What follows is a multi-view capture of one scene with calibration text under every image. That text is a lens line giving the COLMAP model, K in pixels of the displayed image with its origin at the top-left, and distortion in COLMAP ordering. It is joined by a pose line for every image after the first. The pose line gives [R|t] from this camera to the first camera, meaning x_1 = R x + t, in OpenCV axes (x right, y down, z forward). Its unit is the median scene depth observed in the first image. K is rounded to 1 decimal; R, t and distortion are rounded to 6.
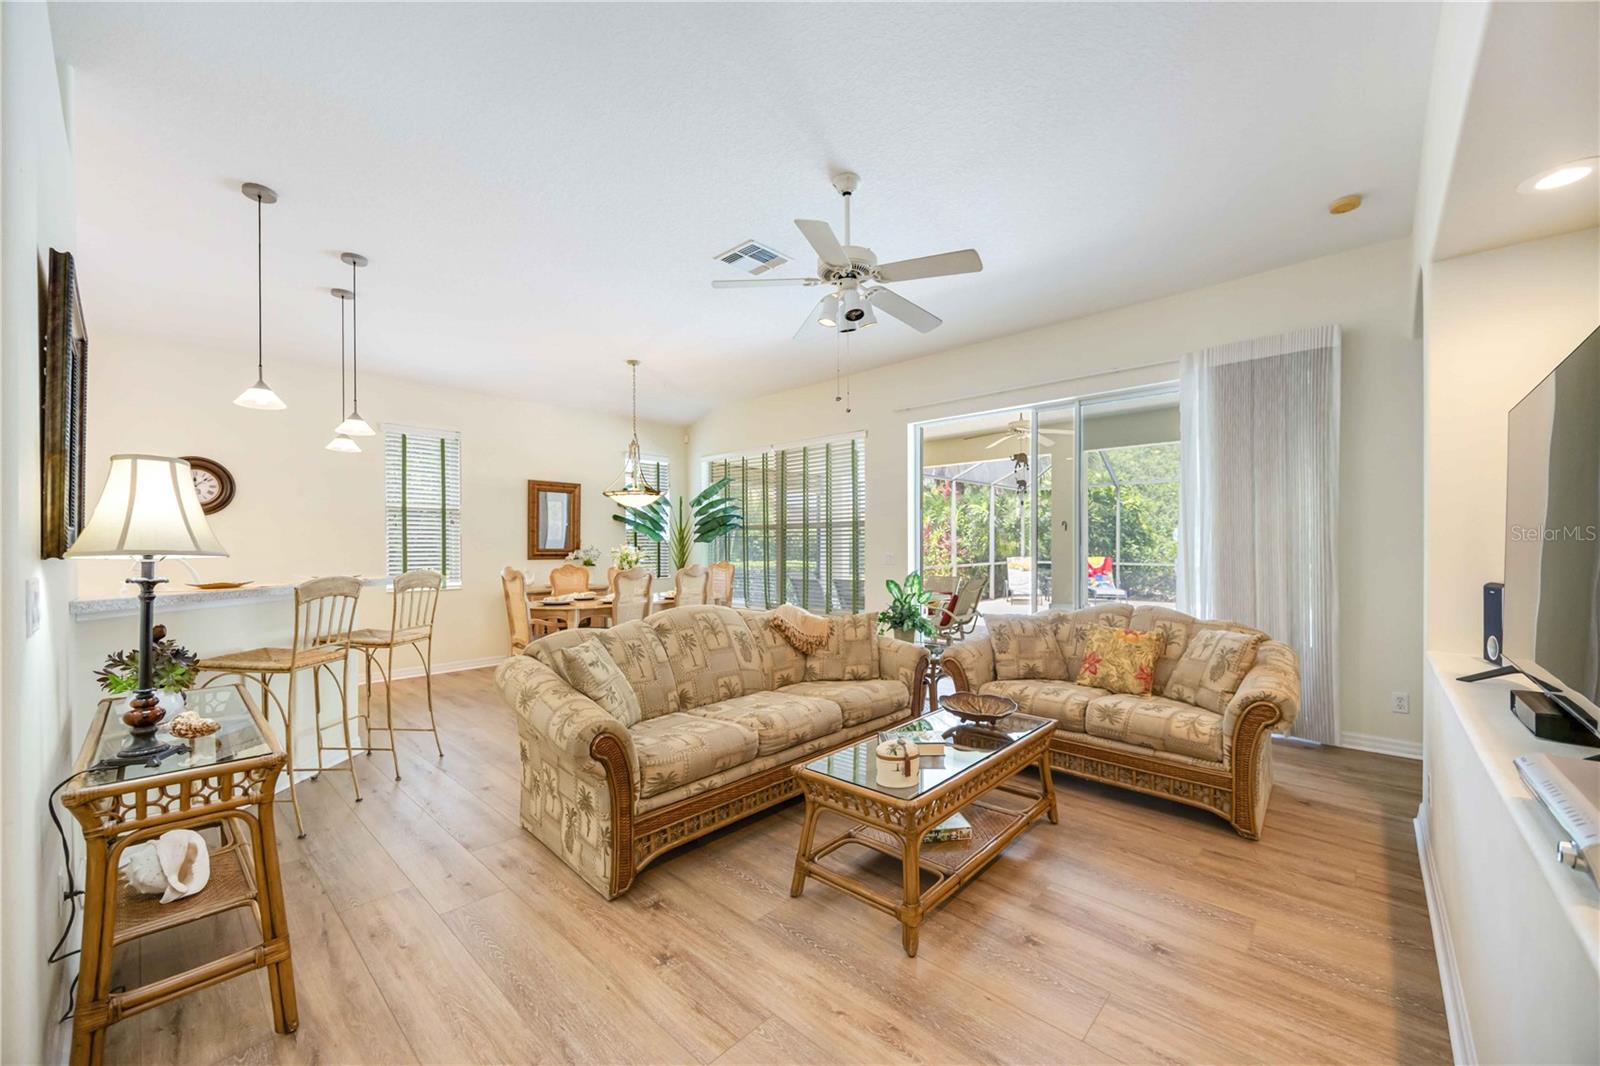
lens RADIAL K [[616.5, 0, 800.0], [0, 616.5, 533.0], [0, 0, 1]] dist [-0.000544, -0.000039]
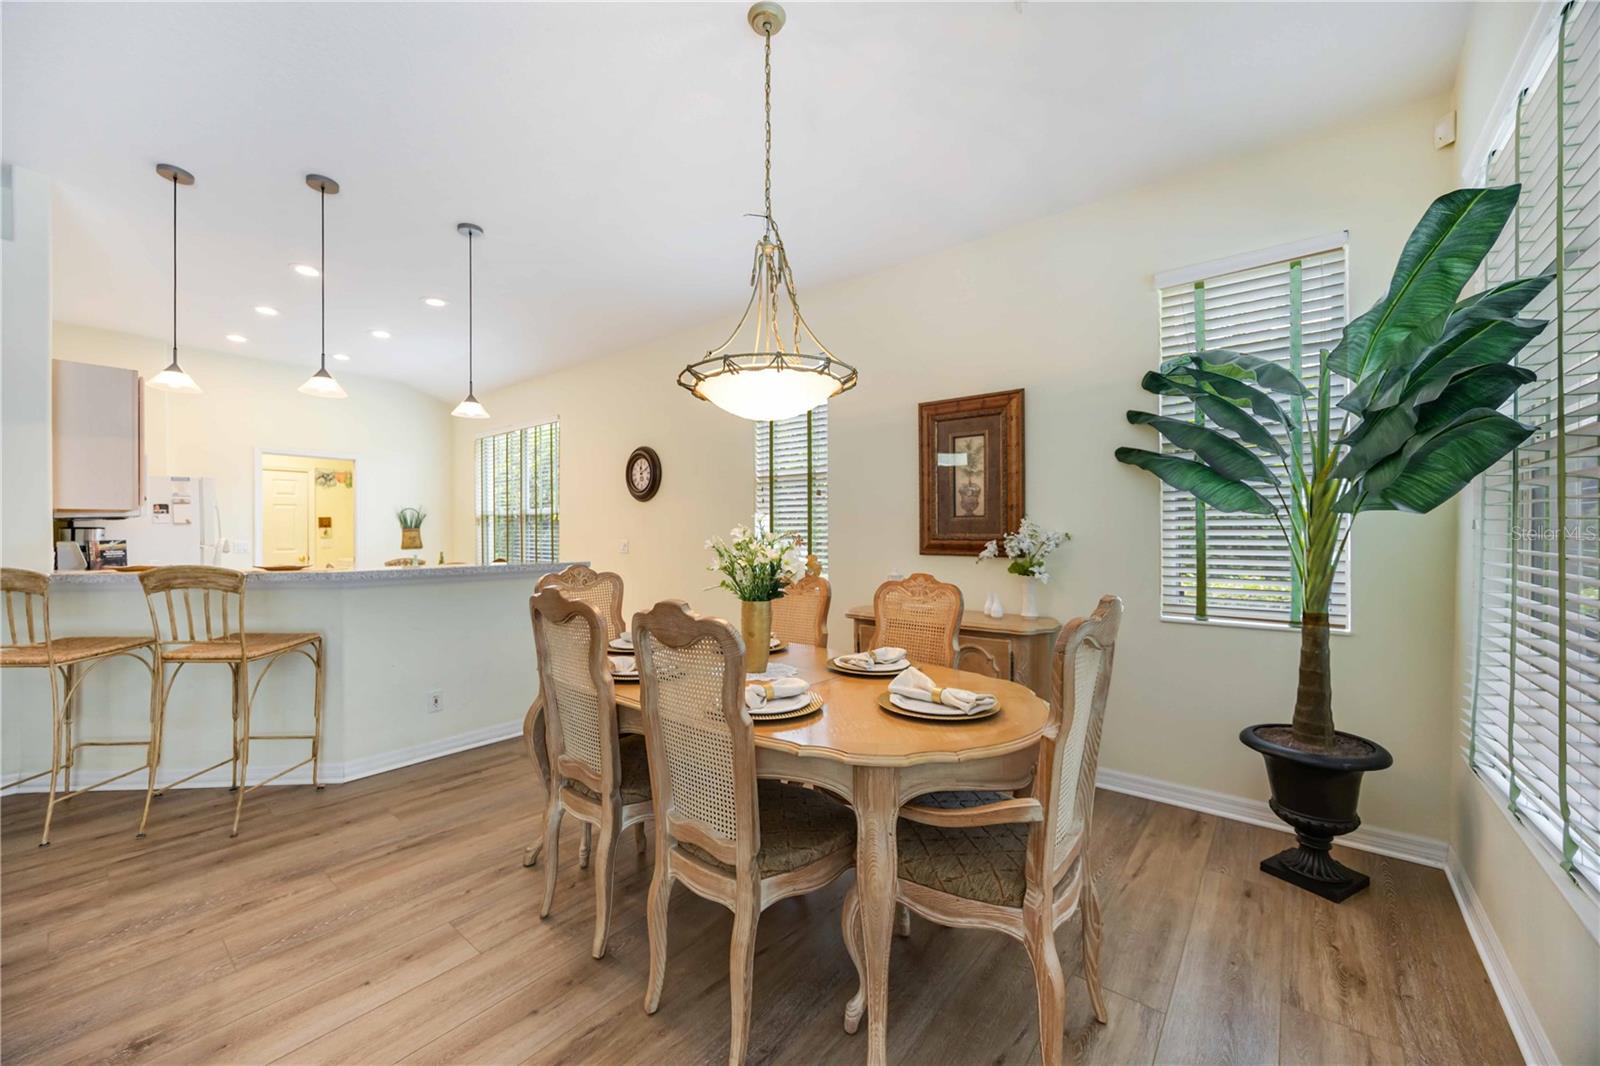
lens RADIAL K [[616.5, 0, 800.0], [0, 616.5, 533.0], [0, 0, 1]] dist [-0.000544, -0.000039]
pose [[0.069714, 0.003062, -0.997562, 0.088150], [0.024576, 0.999687, 0.004786, 0.021721], [0.997264, -0.024850, 0.069616, 0.942076]]
